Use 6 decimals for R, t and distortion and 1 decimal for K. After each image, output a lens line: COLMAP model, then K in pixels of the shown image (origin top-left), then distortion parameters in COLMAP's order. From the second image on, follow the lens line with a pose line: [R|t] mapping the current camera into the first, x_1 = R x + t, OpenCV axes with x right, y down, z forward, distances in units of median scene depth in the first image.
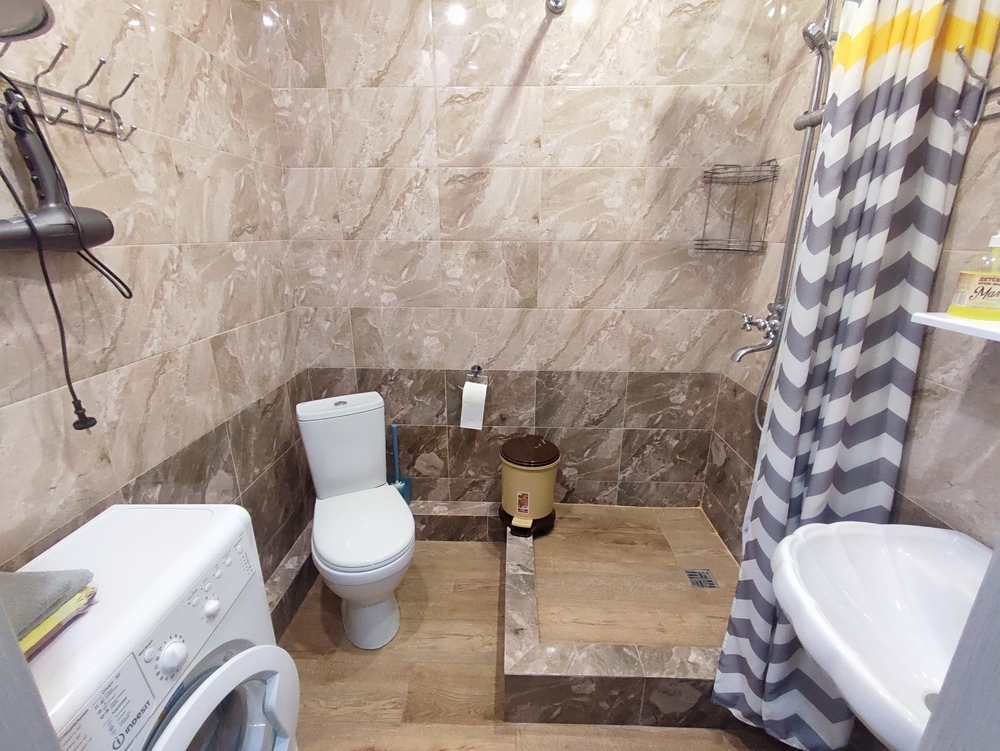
lens RADIAL K [[452.6, 0, 502.3], [0, 452.6, 377.8], [0, 0, 1]] dist [0.004641, -0.004598]
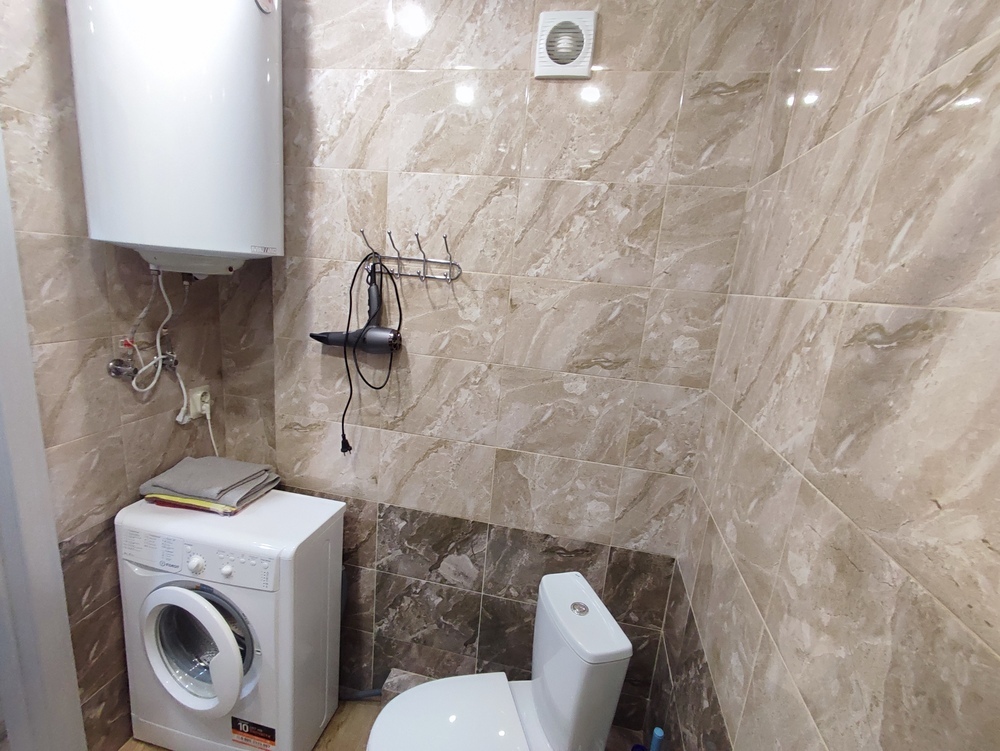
lens RADIAL K [[452.6, 0, 502.3], [0, 452.6, 377.8], [0, 0, 1]] dist [0.004641, -0.004598]
pose [[-0.163637, 0.196958, -0.966659, 0.343170], [-0.382487, 0.890556, 0.246199, -0.490531], [0.909355, 0.410022, -0.070394, 0.993881]]
